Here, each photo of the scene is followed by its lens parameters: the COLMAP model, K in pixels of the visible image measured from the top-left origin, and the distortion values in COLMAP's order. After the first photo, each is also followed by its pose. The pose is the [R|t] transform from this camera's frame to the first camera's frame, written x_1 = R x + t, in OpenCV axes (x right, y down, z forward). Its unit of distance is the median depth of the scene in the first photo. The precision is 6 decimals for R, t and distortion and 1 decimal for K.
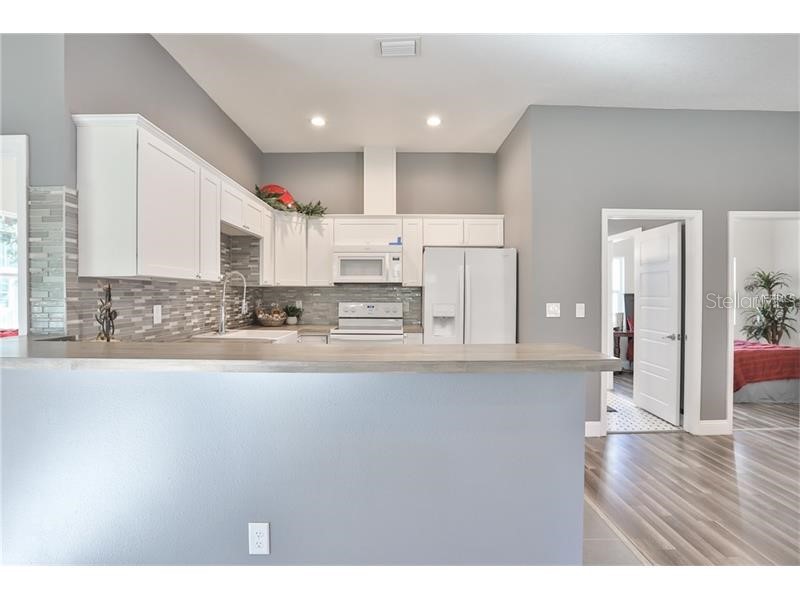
lens RADIAL K [[396.8, 0, 400.1], [0, 396.8, 291.1], [0, 0, 1]] dist [-0.015814, 0.000920]
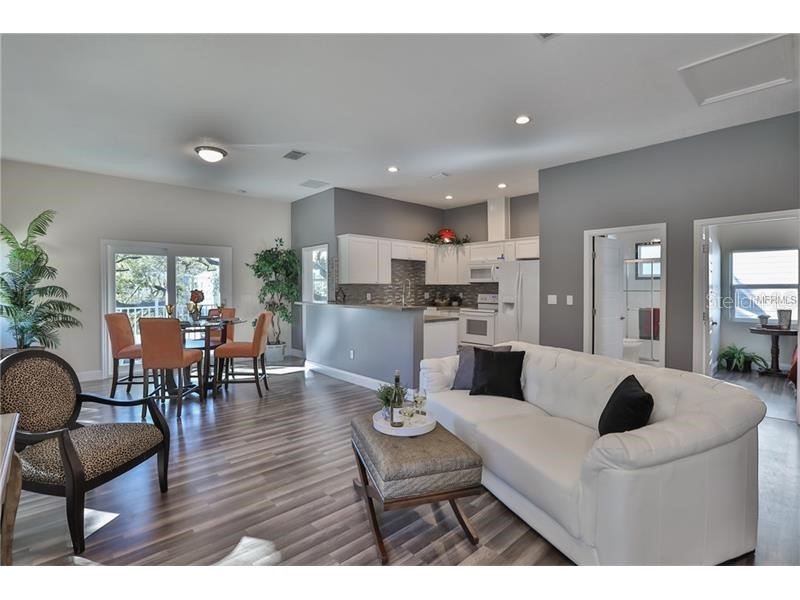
lens RADIAL K [[396.8, 0, 400.1], [0, 396.8, 291.1], [0, 0, 1]] dist [-0.015814, 0.000920]
pose [[0.671516, 0.004099, -0.740979, 2.041538], [0.005168, 0.999934, 0.010215, -0.007405], [0.740972, -0.010689, 0.671451, -0.885391]]
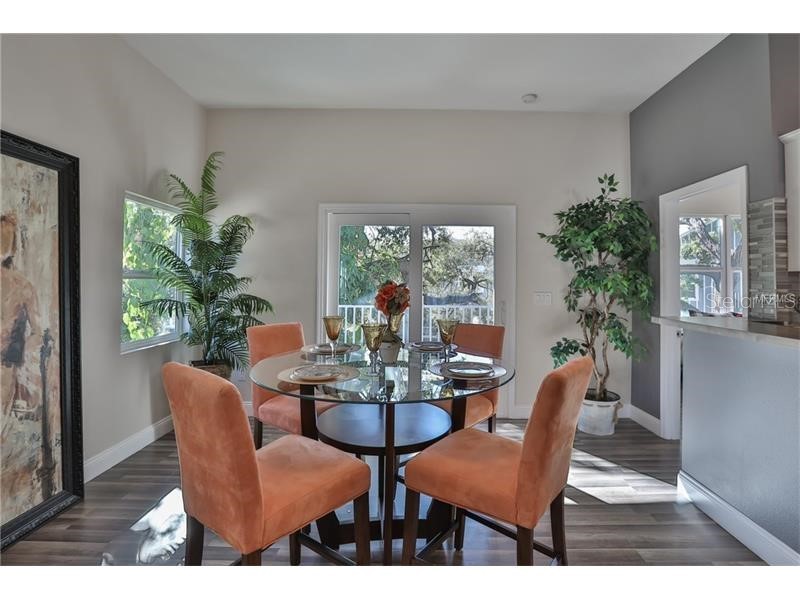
lens RADIAL K [[423.1, 0, 402.0], [0, 423.1, 267.0], [0, 0, 1]] dist [-0.030088, 0.000849]
pose [[0.001494, -0.033256, -0.999446, 0.403058], [-0.009831, 0.999398, -0.033269, 0.002182], [0.999951, 0.009875, 0.001166, -0.151370]]
